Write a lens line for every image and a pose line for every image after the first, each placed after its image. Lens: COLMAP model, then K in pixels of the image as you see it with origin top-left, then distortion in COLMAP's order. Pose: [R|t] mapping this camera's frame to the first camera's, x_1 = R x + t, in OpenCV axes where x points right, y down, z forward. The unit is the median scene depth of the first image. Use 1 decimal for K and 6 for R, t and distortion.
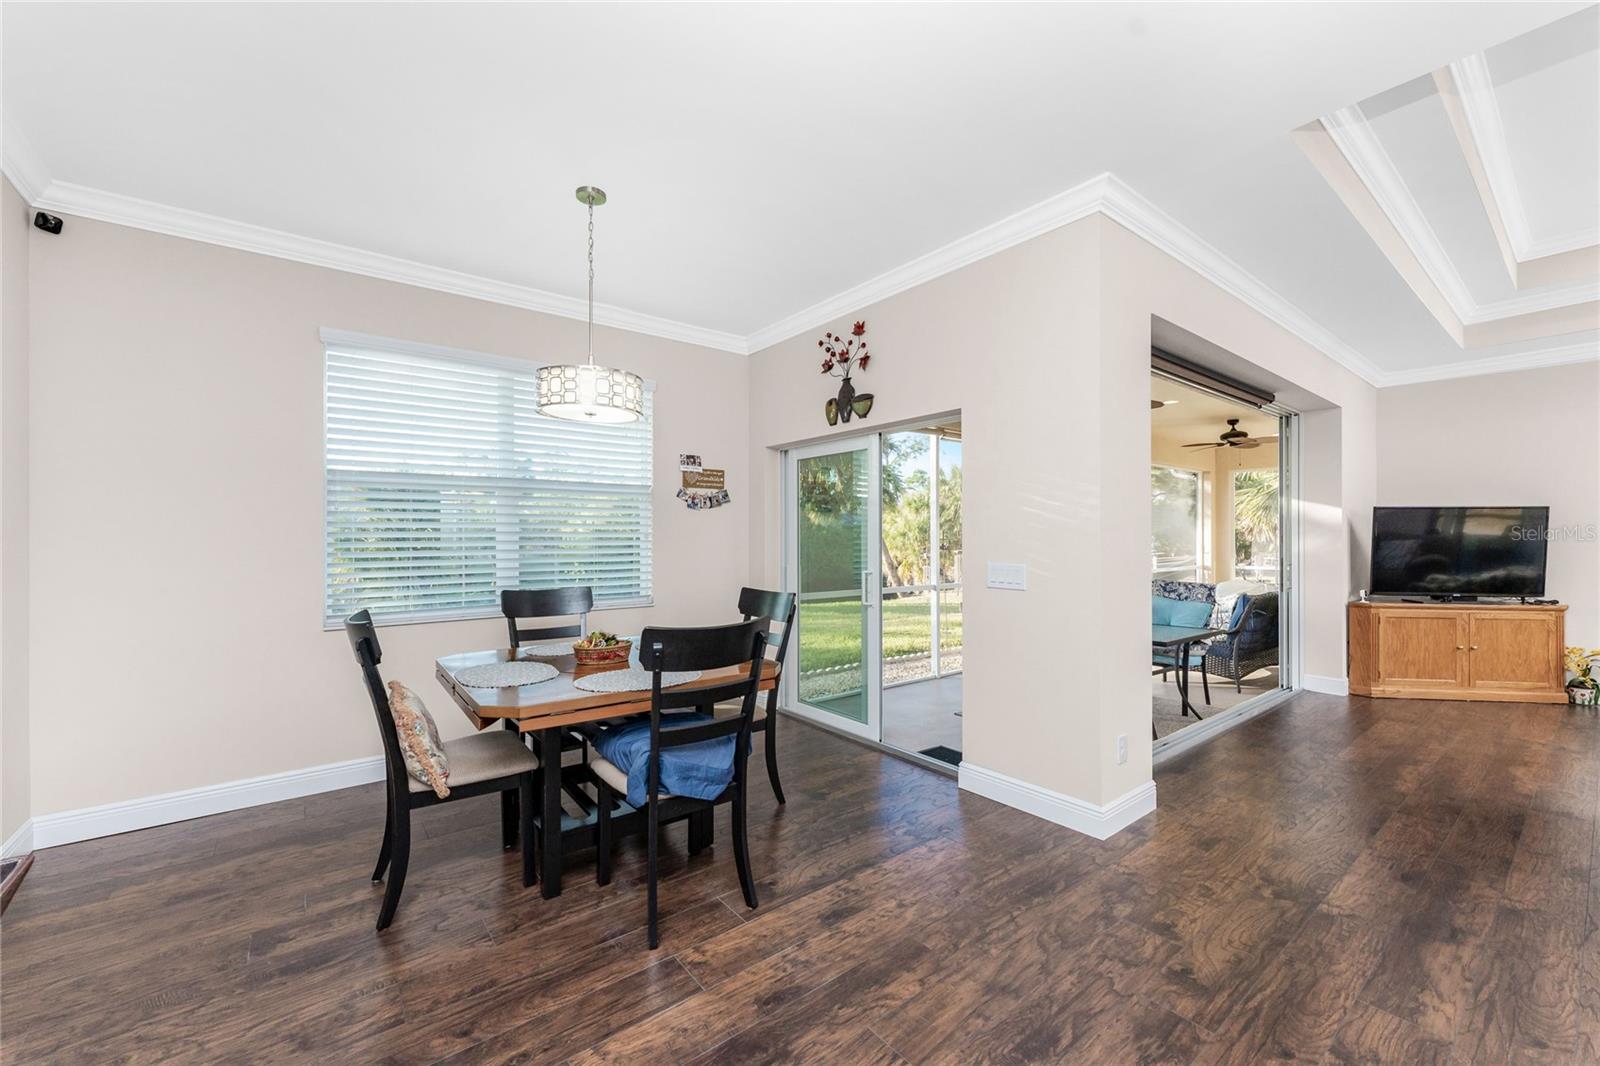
lens RADIAL K [[636.8, 0, 801.5], [0, 636.8, 537.4], [0, 0, 1]] dist [0.002096, 0.000087]
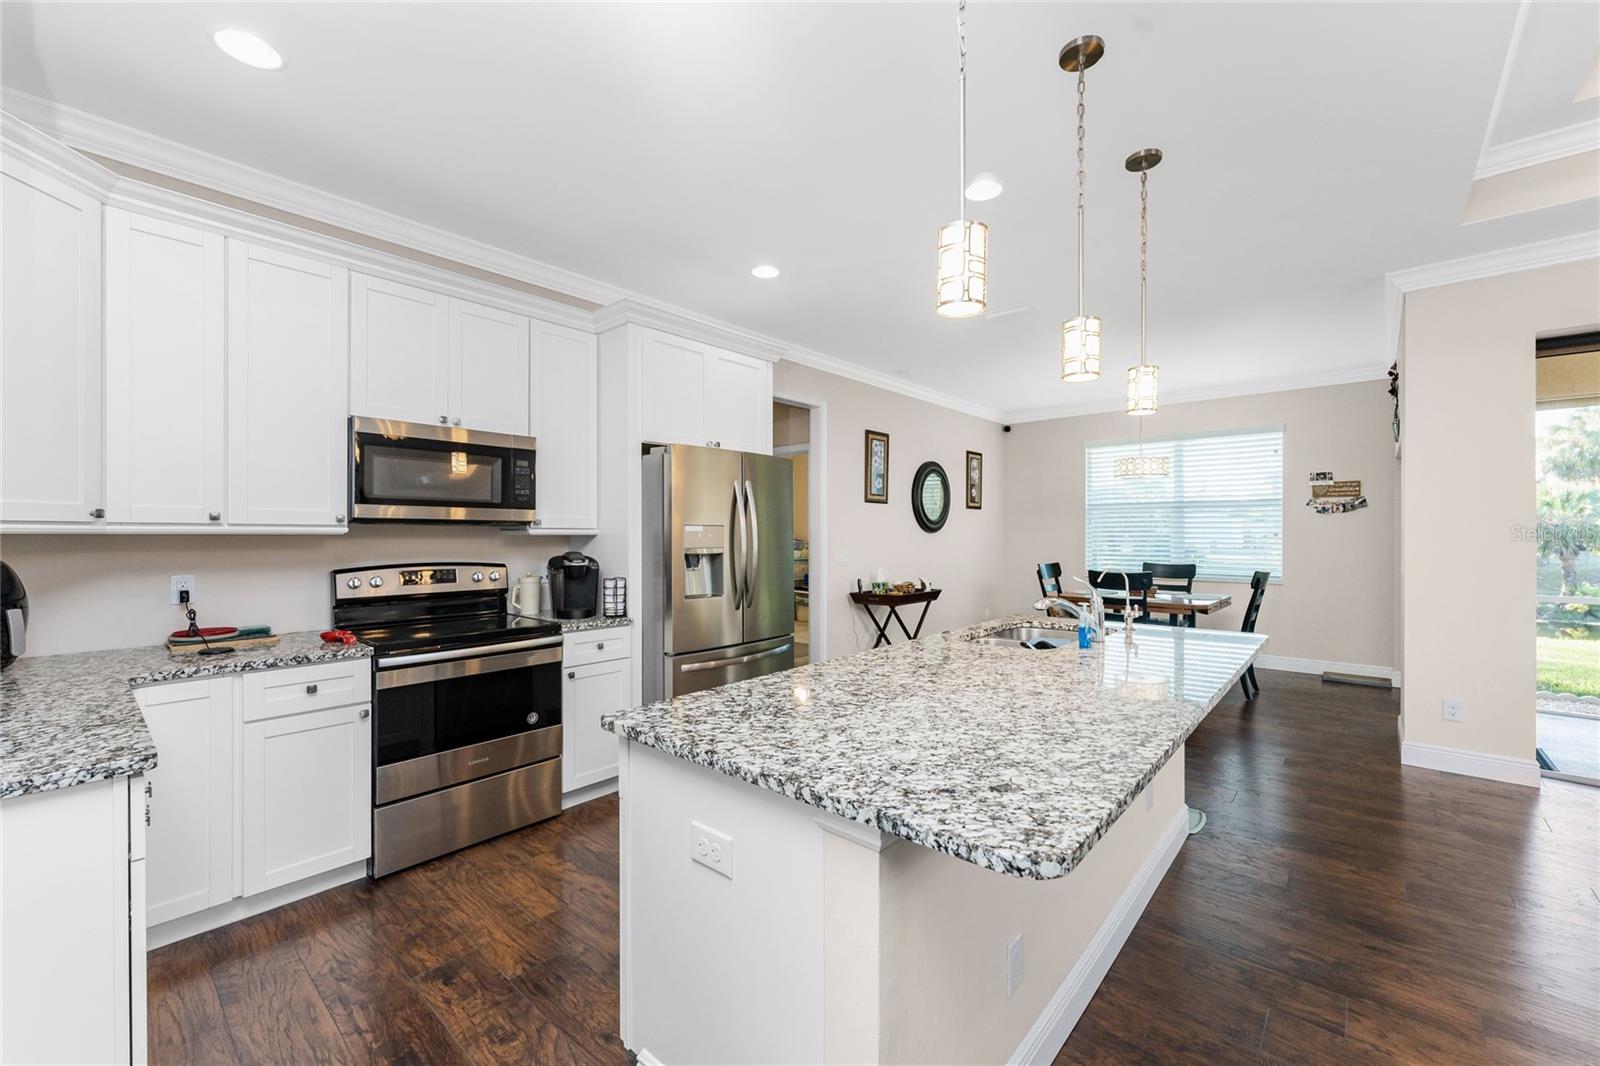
lens RADIAL K [[681.9, 0, 800.0], [0, 681.9, 533.0], [0, 0, 1]] dist [-0.001917, 0.000051]
pose [[0.195873, 0.000495, -0.980629, 1.135919], [-0.000250, 1.000000, 0.000455, -0.006990], [0.980629, 0.000156, 0.195873, -0.365538]]
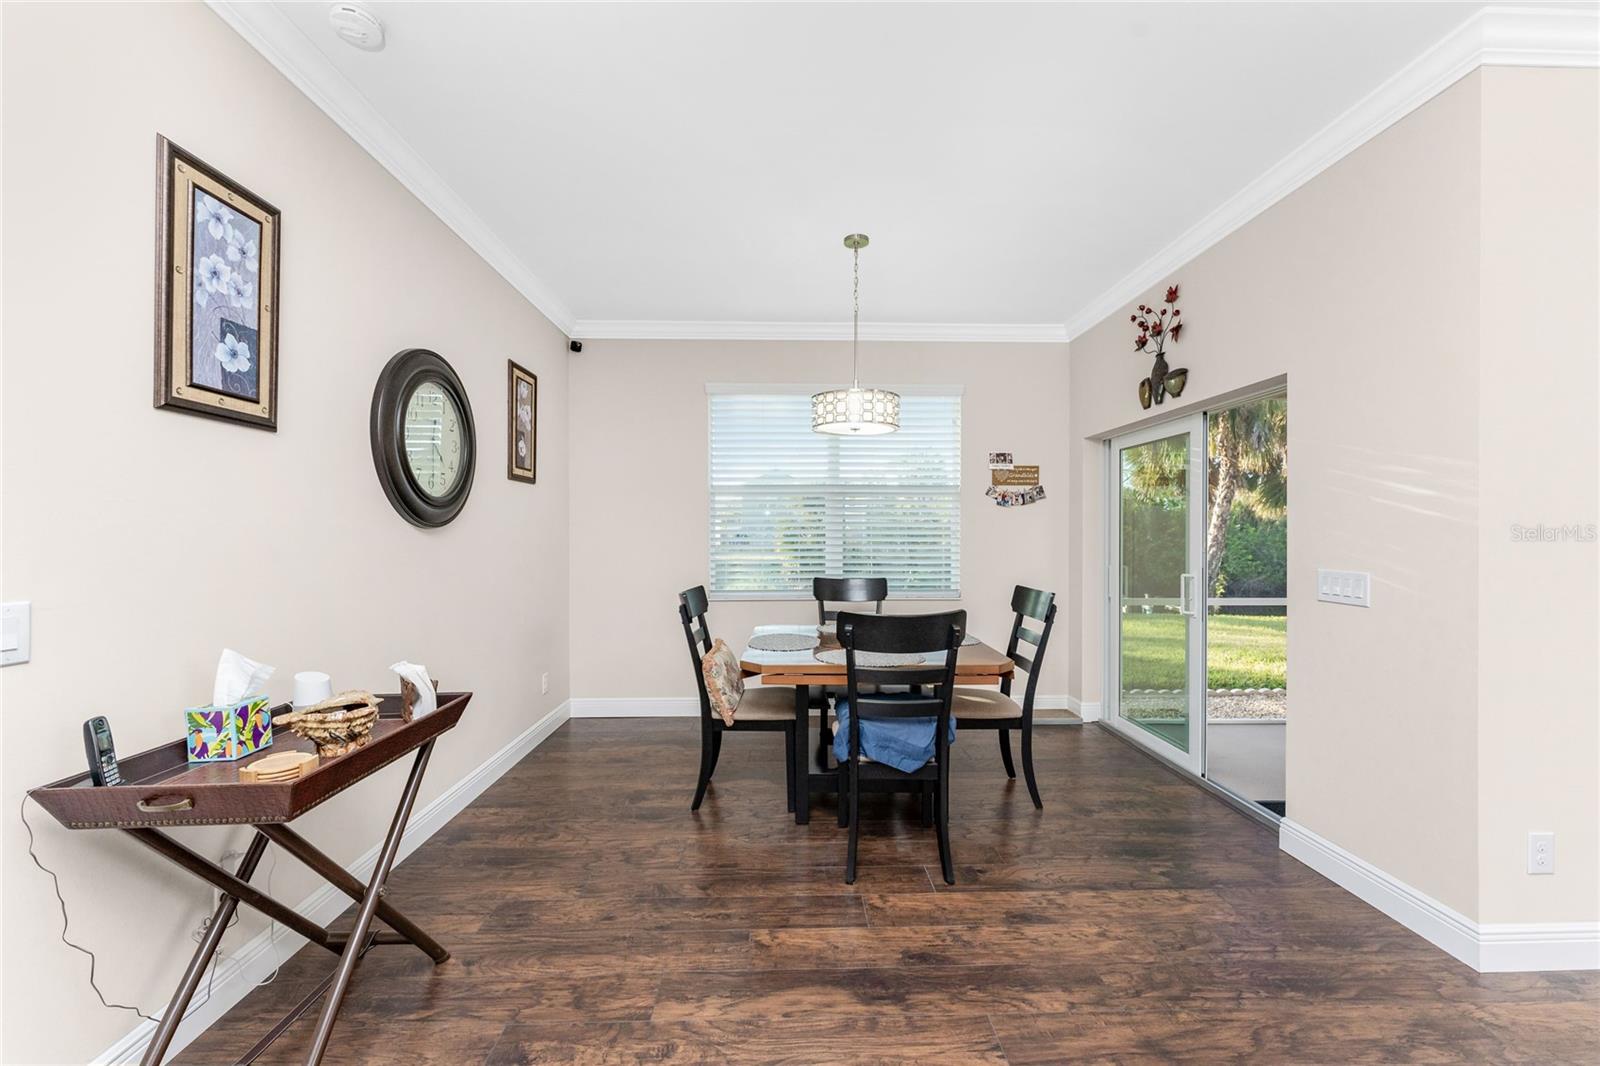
lens RADIAL K [[636.8, 0, 801.5], [0, 636.8, 537.4], [0, 0, 1]] dist [0.002096, 0.000087]
pose [[0.805079, 0.005357, -0.593144, 0.197550], [-0.002264, 0.999980, 0.005959, -0.001124], [0.593164, -0.003455, 0.805074, 0.000769]]
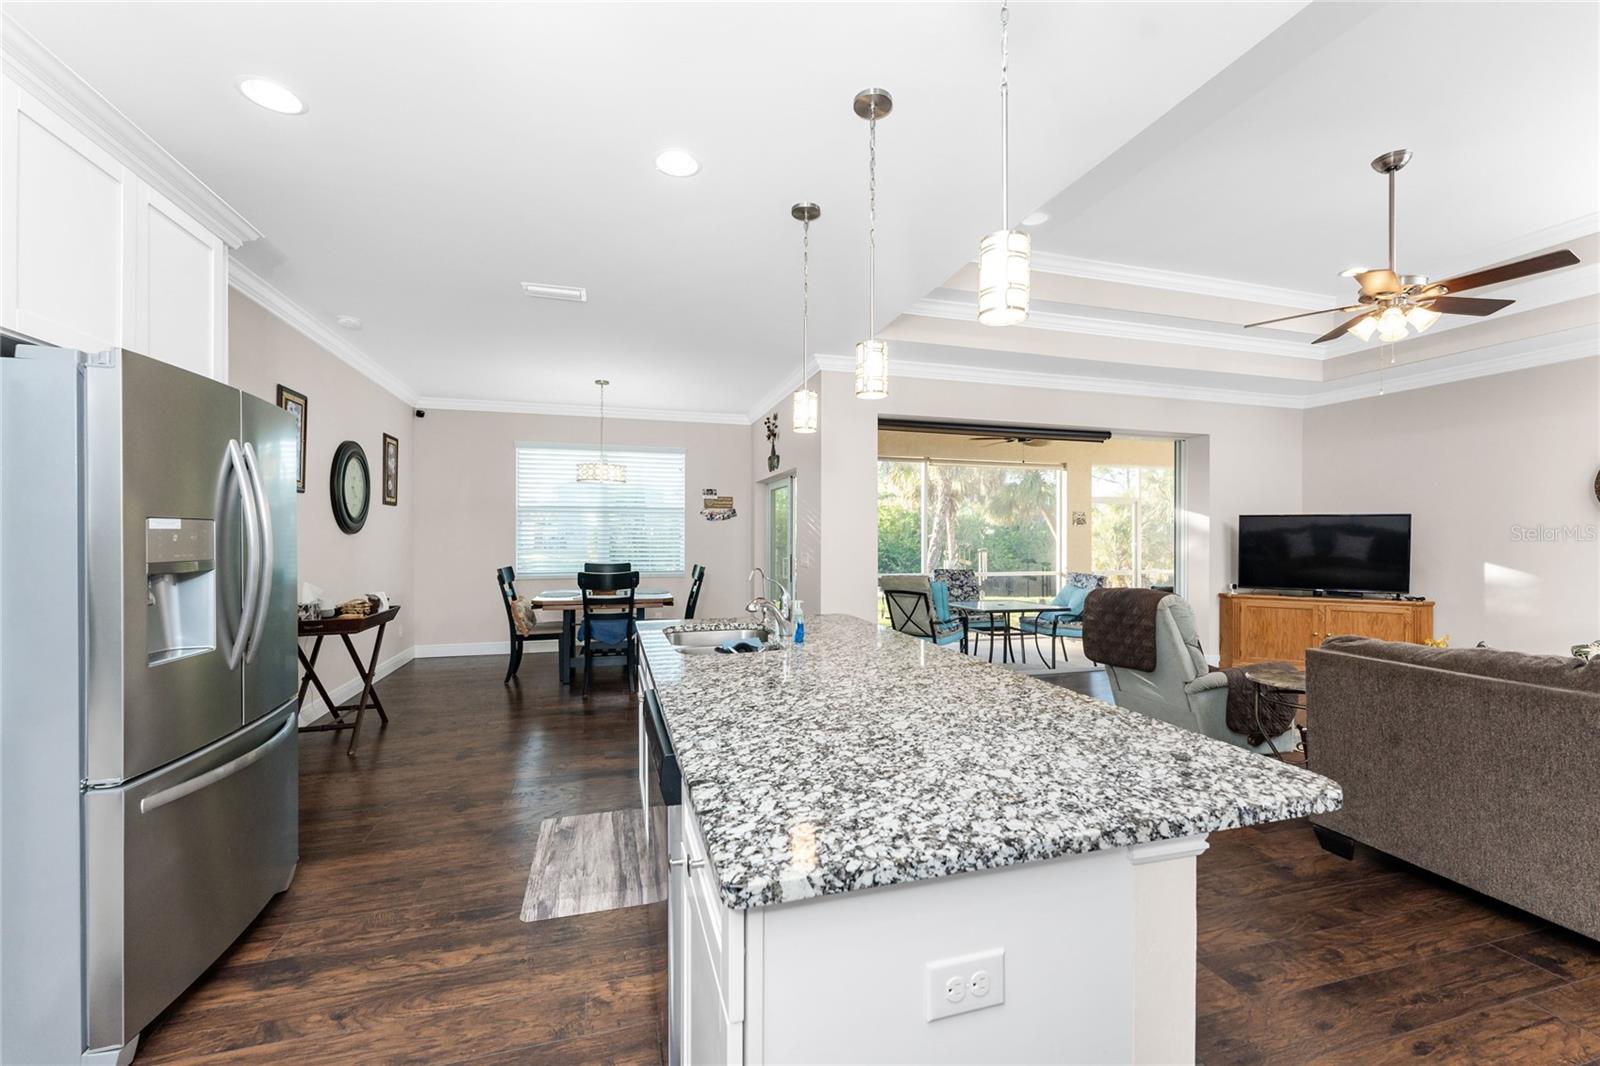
lens RADIAL K [[645.3, 0, 832.9], [0, 645.3, 533.8], [0, 0, 1]] dist [0.004334, -0.000067]
pose [[0.945977, 0.002873, -0.324220, 0.798096], [-0.004336, 0.999983, -0.003790, -0.006626], [0.324204, 0.004991, 0.945974, -0.589492]]
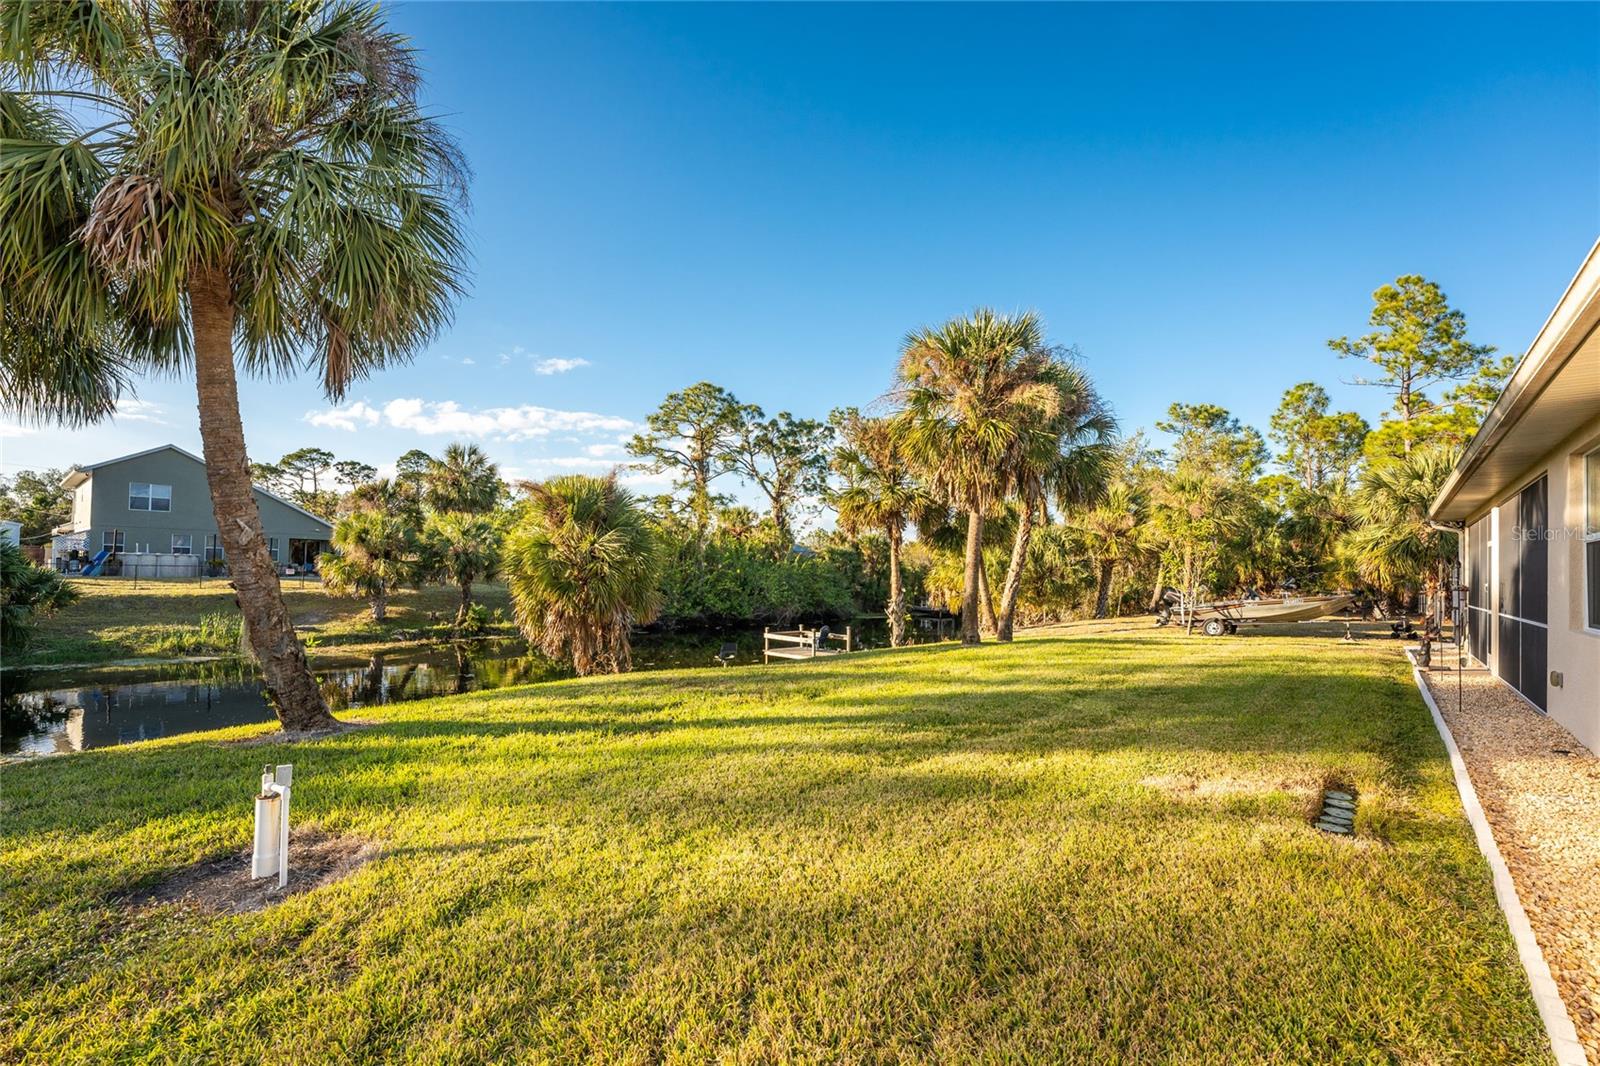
lens RADIAL K [[703.5, 0, 799.5], [0, 703.5, 549.3], [0, 0, 1]] dist [-0.000495, -0.022756]
pose [[0.978069, 0.029823, 0.206135, -2.458947], [-0.024133, 0.999257, -0.030064, 0.035231], [-0.206879, 0.024430, 0.978062, 0.037933]]
